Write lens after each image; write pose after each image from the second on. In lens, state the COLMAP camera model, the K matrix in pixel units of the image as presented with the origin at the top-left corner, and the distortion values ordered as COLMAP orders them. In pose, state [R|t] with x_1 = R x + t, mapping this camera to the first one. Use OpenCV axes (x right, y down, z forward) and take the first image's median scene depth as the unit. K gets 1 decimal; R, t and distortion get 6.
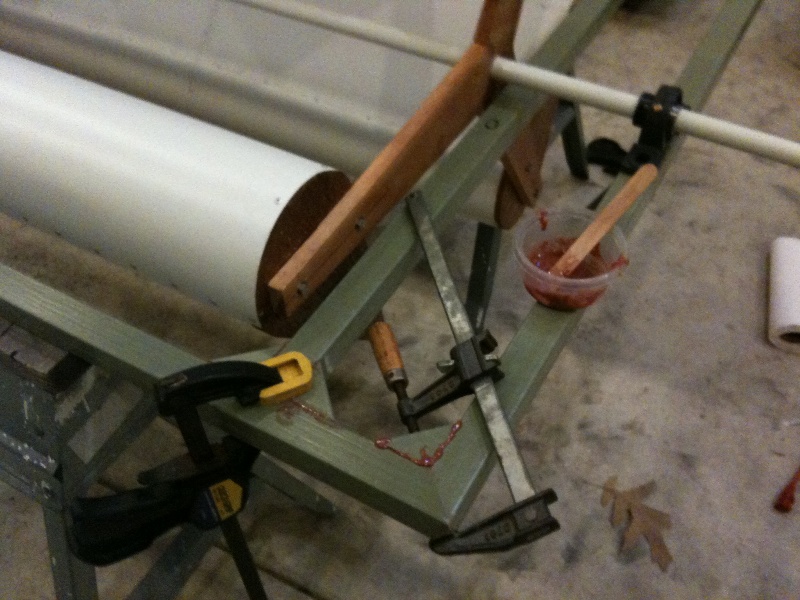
lens RADIAL K [[832.2, 0, 400.4], [0, 832.2, 326.9], [0, 0, 1]] dist [-0.017334, -0.029124]
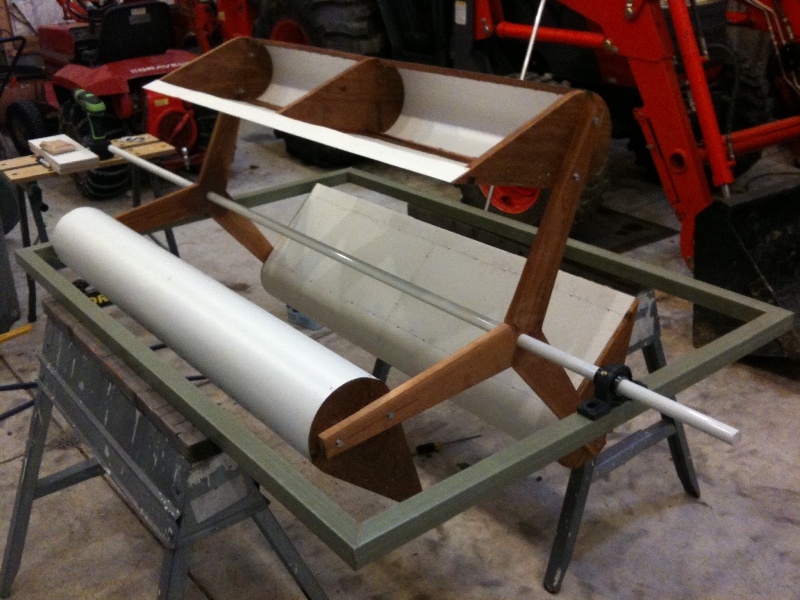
lens RADIAL K [[832.2, 0, 400.4], [0, 832.2, 326.9], [0, 0, 1]] dist [-0.017334, -0.029124]
pose [[0.930858, 0.151517, -0.332484, 0.448849], [-0.270898, 0.896825, -0.349741, 0.281932], [0.245188, 0.415629, 0.875863, -0.437220]]
